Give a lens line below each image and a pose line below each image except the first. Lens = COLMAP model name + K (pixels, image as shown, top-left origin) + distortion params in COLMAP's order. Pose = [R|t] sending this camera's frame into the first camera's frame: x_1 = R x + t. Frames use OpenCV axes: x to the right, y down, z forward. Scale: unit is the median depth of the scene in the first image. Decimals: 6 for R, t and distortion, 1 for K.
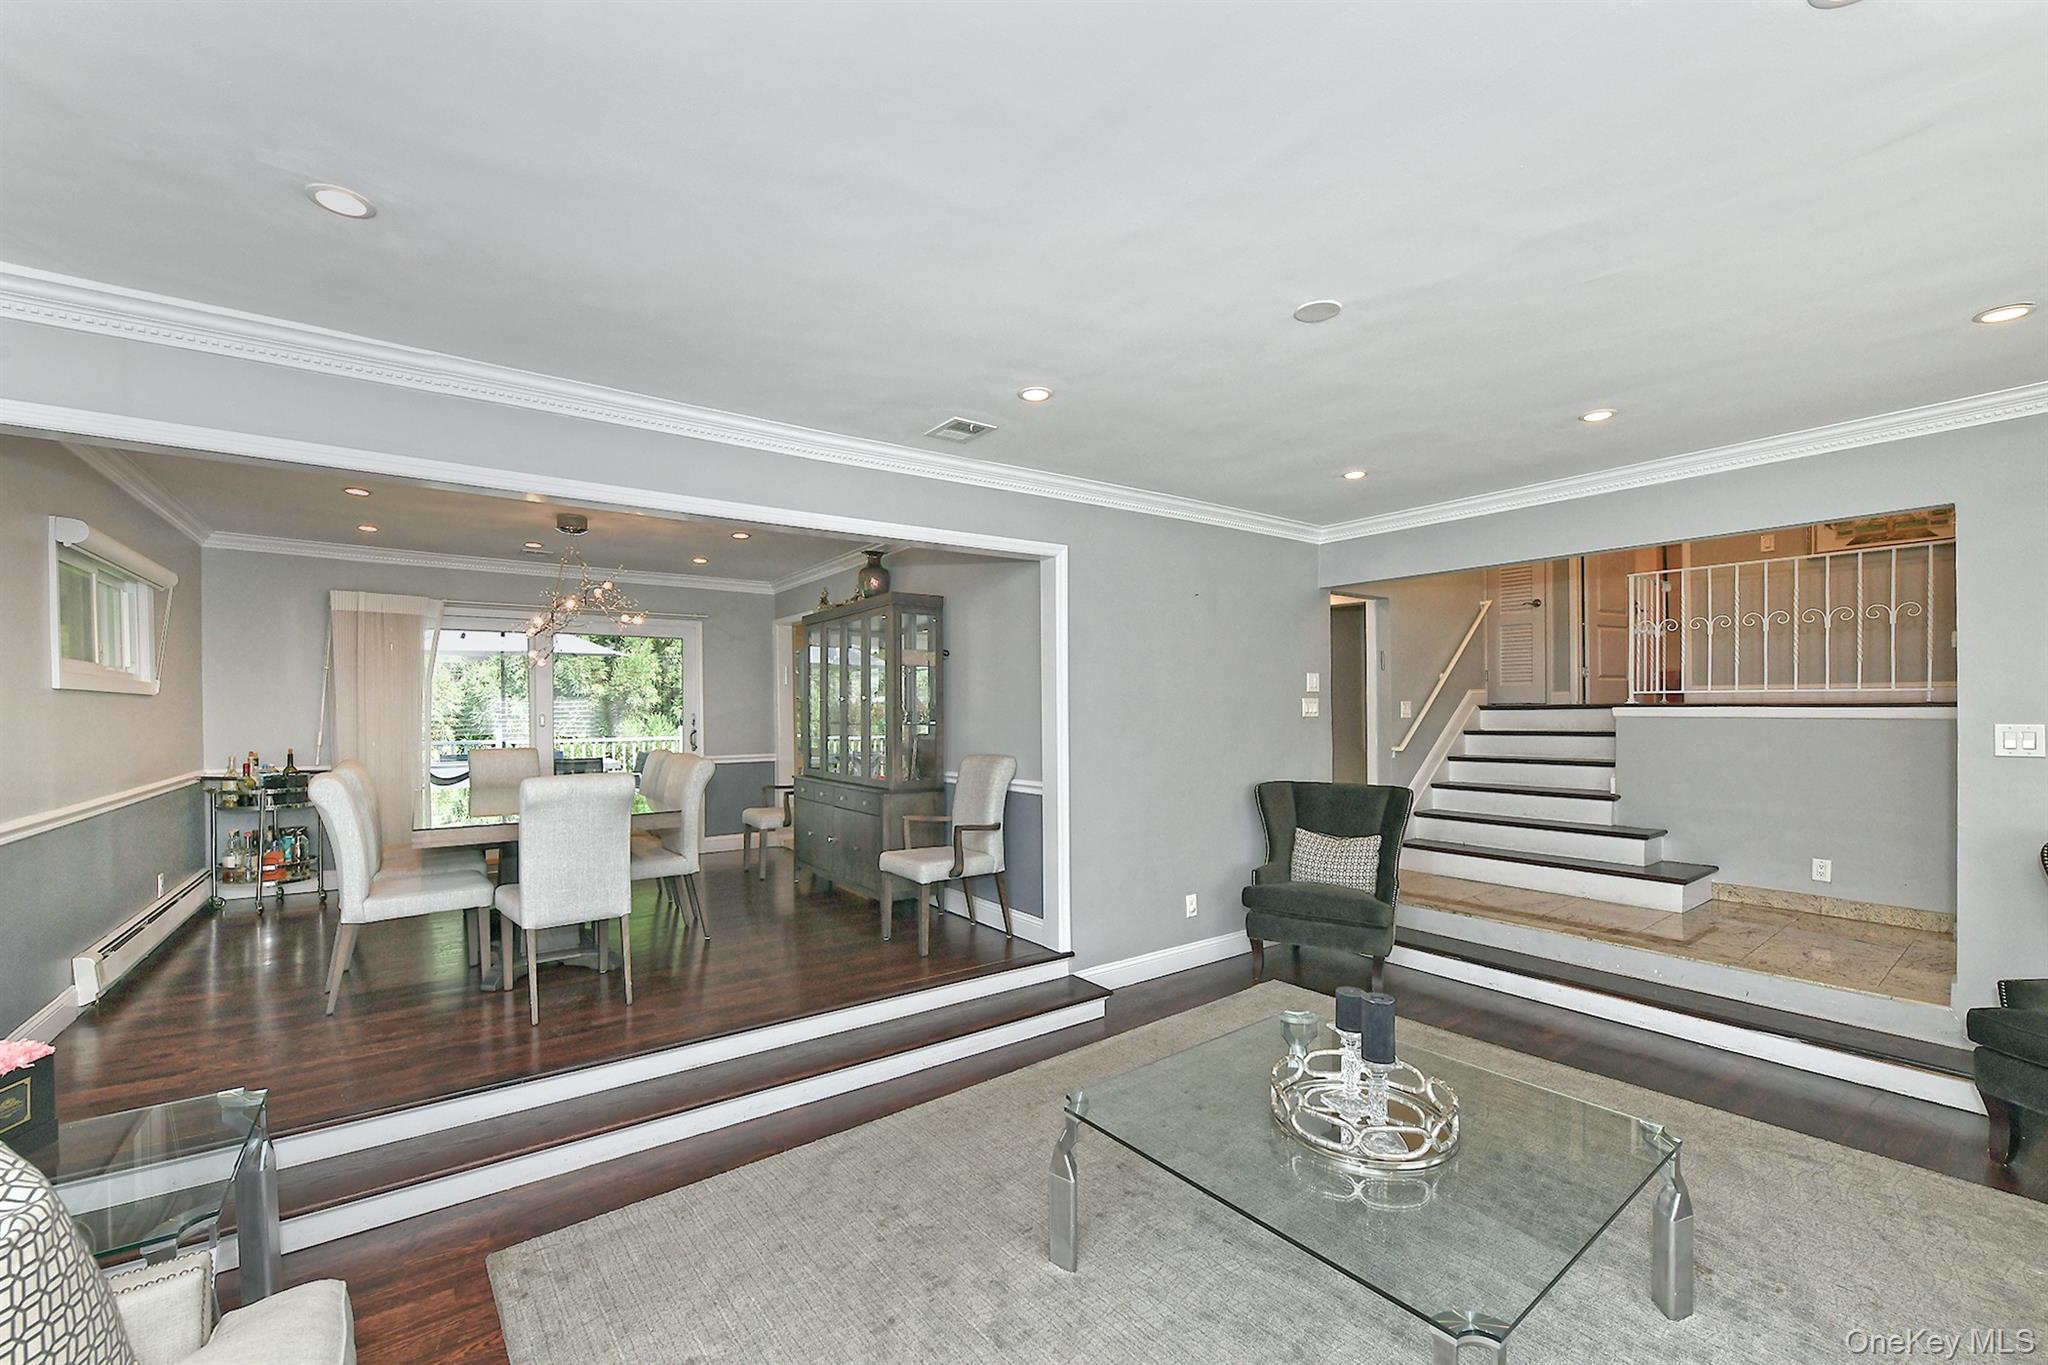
lens RADIAL K [[848.6, 0, 1027.0], [0, 848.6, 696.2], [0, 0, 1]] dist [0.002348, 0.000494]
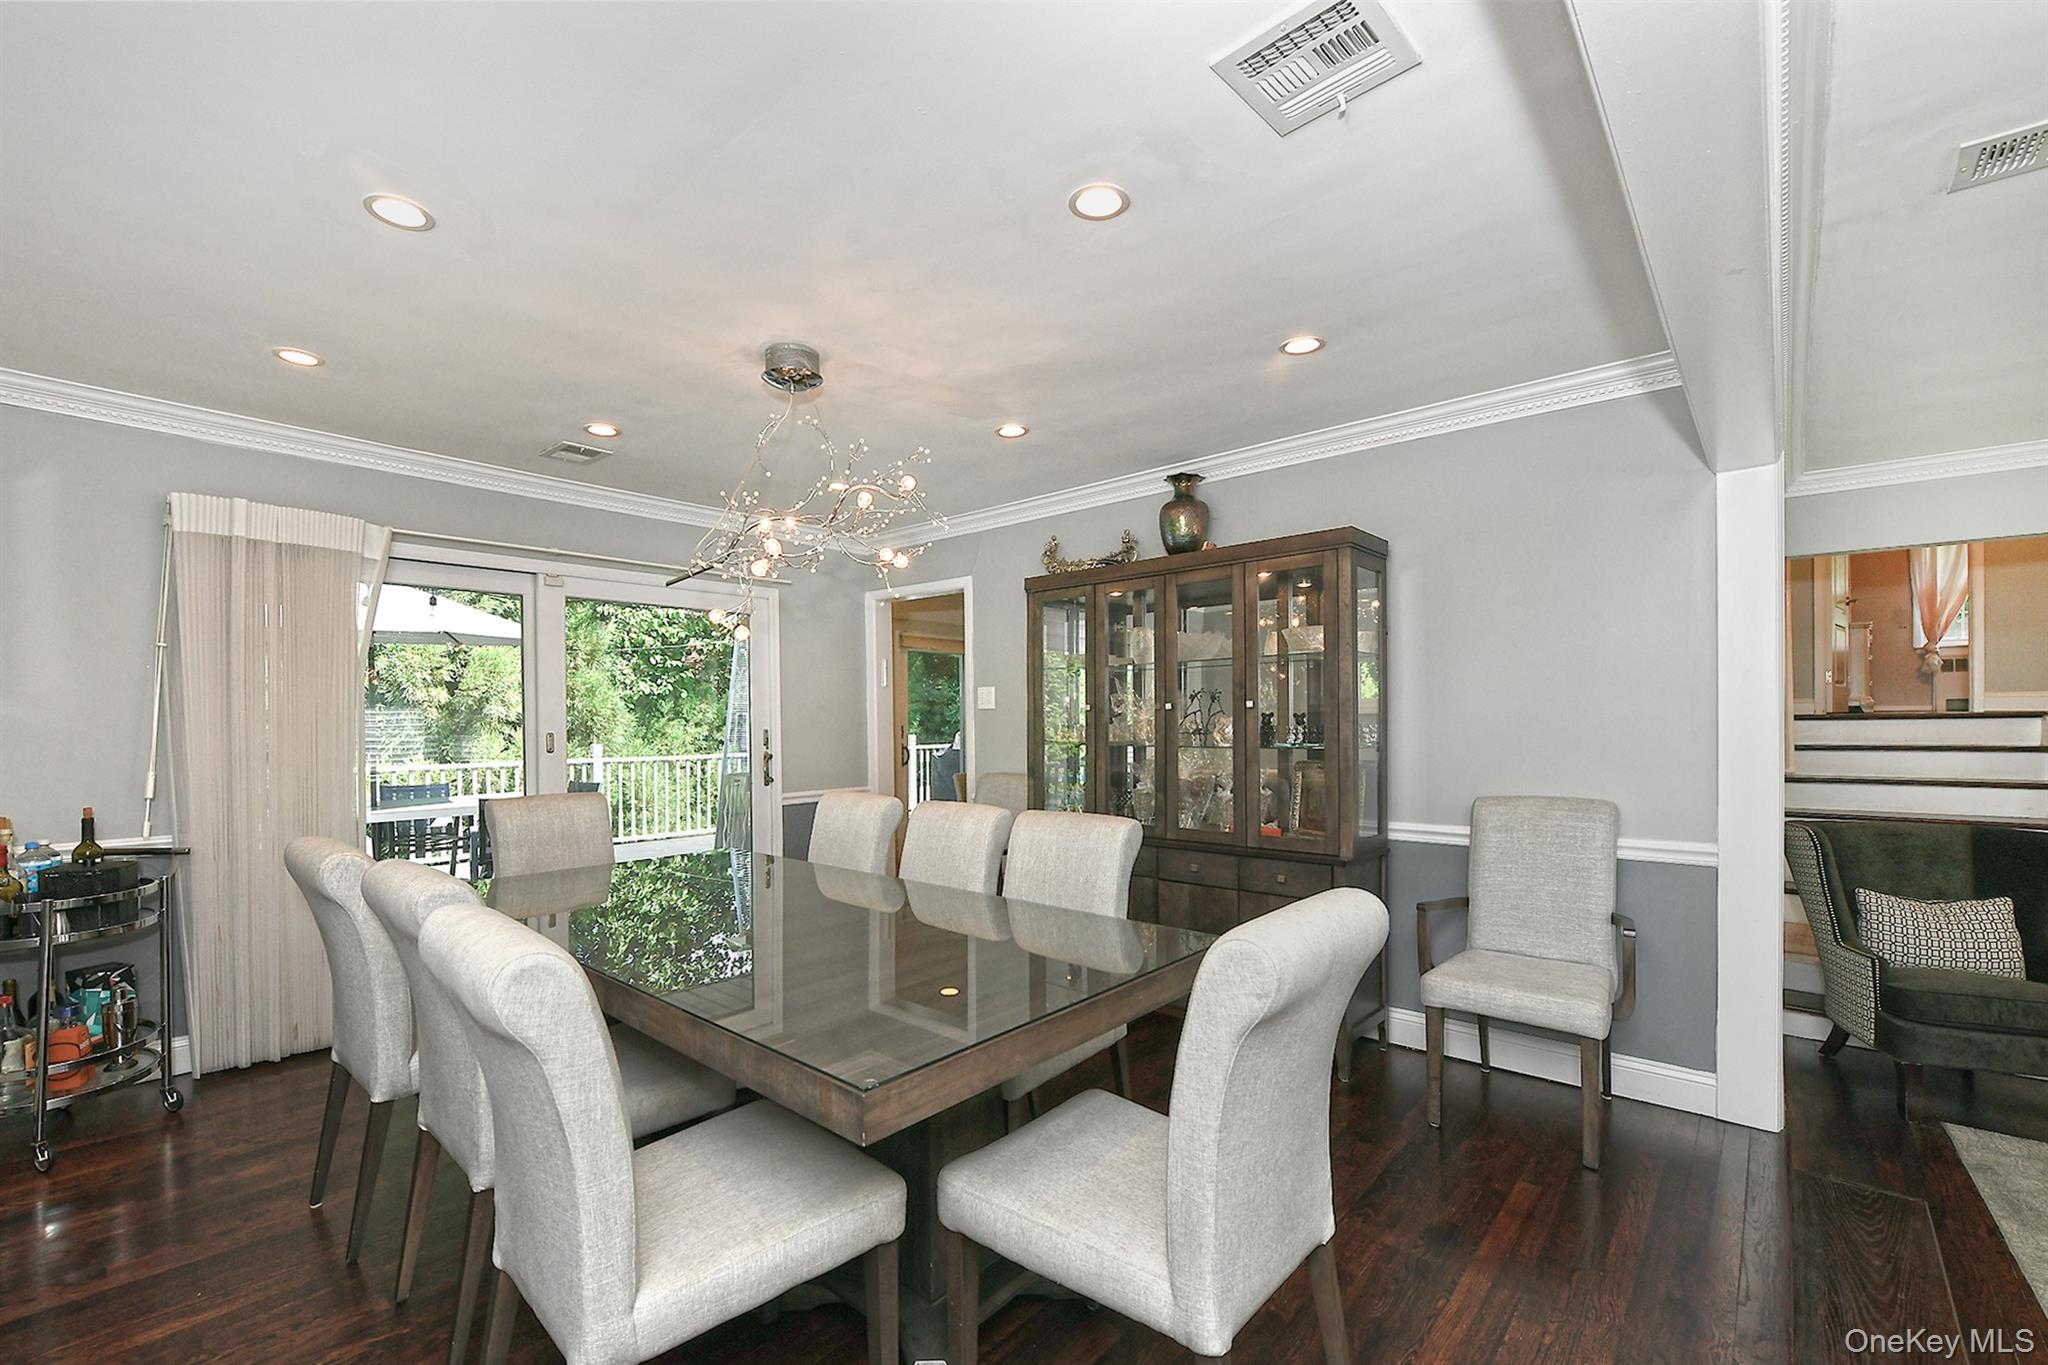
lens RADIAL K [[856.6, 0, 1025.6], [0, 856.6, 720.8], [0, 0, 1]] dist [-0.000282, 0.000042]
pose [[0.975948, -0.003212, 0.217981, -0.430313], [-0.000773, 0.999834, 0.018192, 0.002039], [-0.218003, -0.017923, 0.975783, 0.386472]]
